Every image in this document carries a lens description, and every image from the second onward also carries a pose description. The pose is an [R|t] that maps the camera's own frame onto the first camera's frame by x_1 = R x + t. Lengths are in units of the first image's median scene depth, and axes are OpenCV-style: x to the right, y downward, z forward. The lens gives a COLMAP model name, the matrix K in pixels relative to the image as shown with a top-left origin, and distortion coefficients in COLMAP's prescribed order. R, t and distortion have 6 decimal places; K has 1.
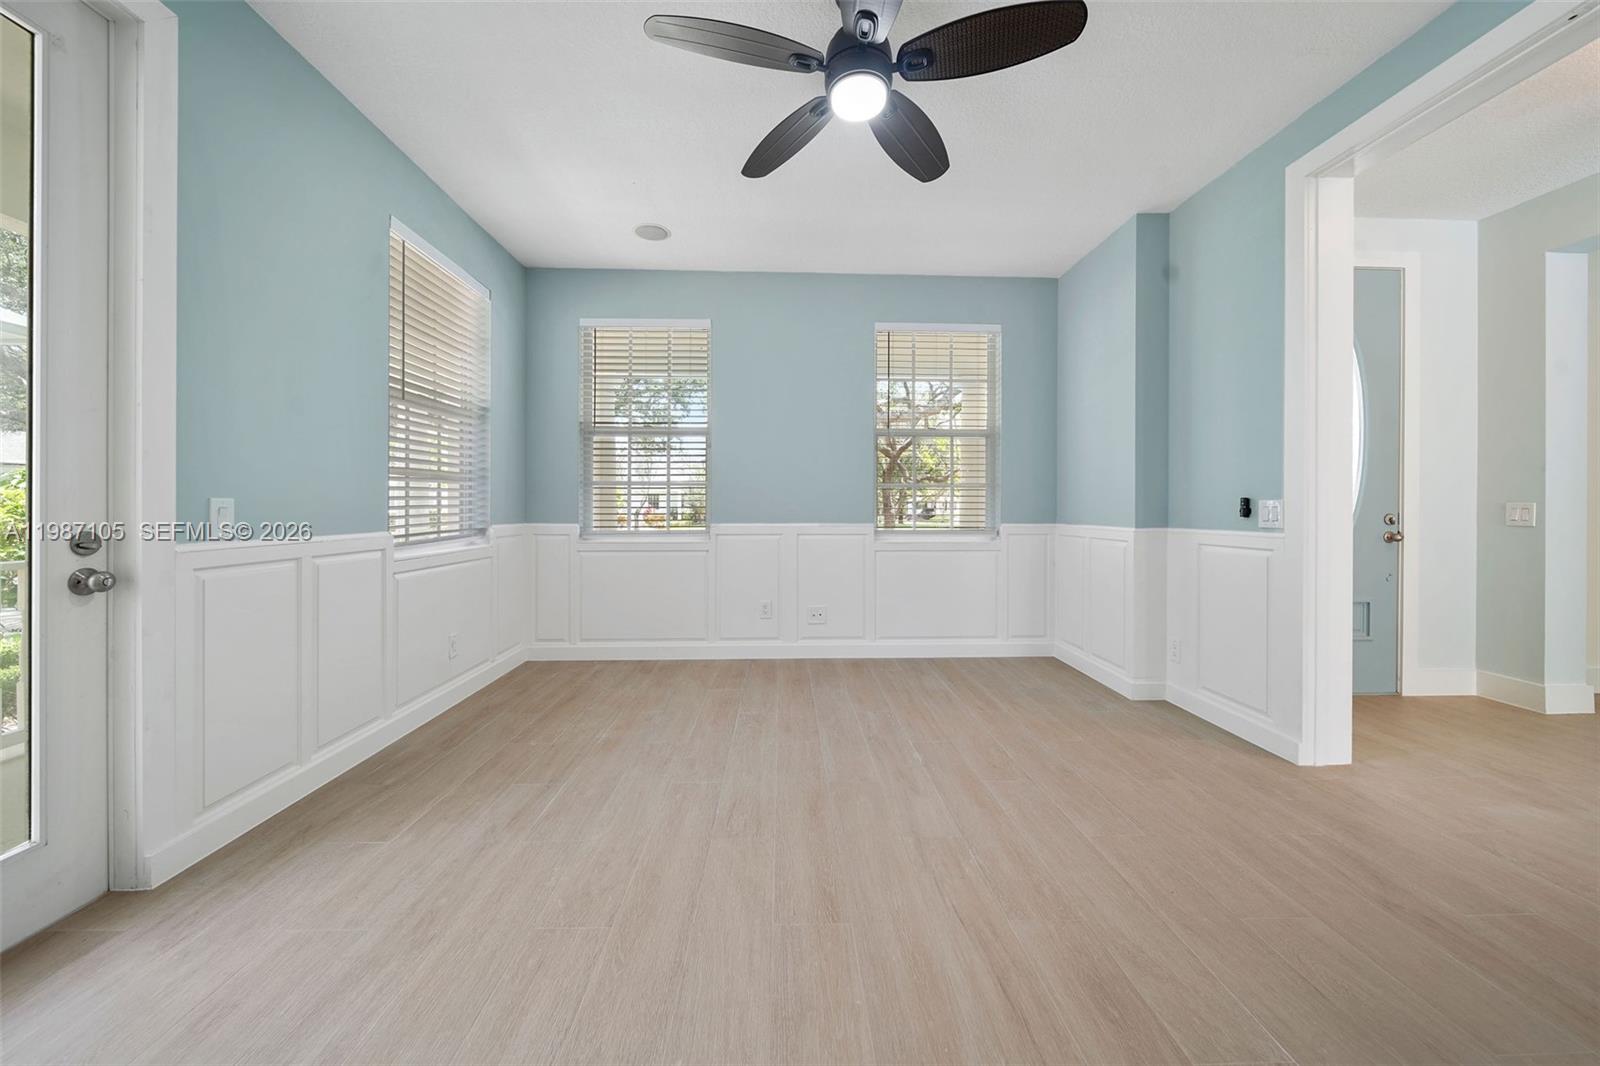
lens RADIAL K [[571.8, 0, 797.5], [0, 571.8, 510.5], [0, 0, 1]] dist [-0.000356, -0.000138]
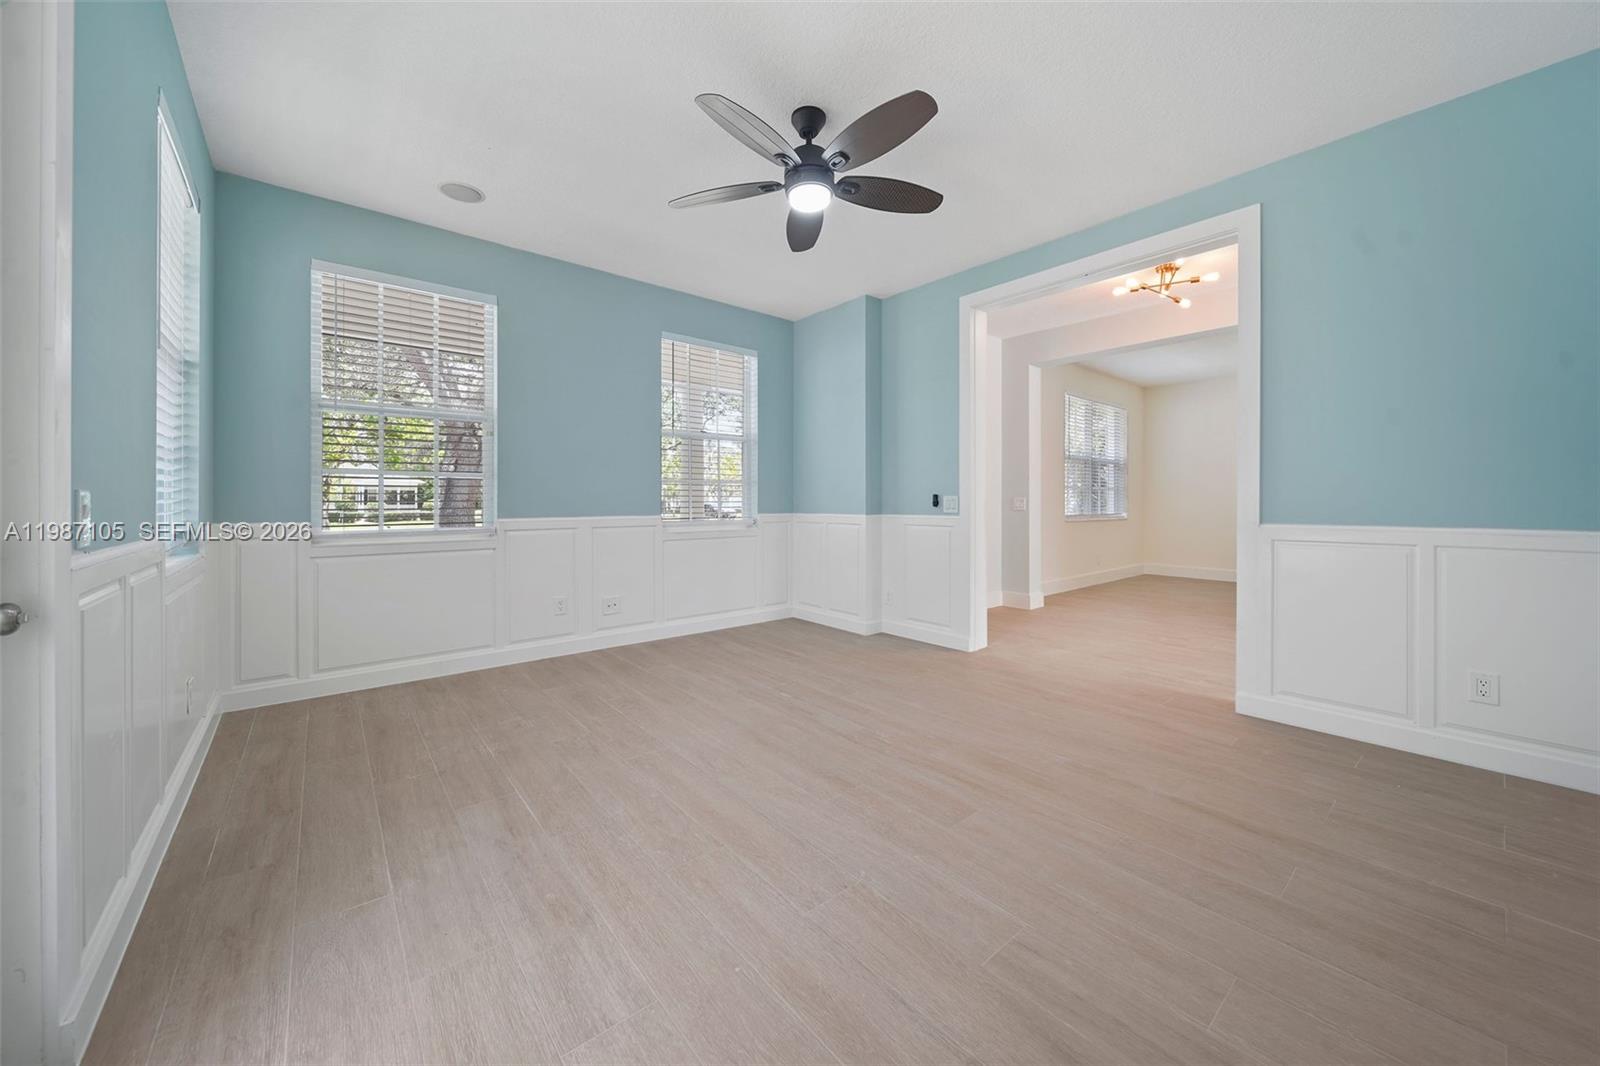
lens RADIAL K [[578.3, 0, 792.4], [0, 578.3, 504.2], [0, 0, 1]] dist [0.000229, -0.000037]
pose [[0.791608, -0.005842, 0.611001, -0.534696], [0.004489, 0.999983, 0.003745, -0.002918], [-0.611013, -0.000222, 0.791621, -0.037176]]
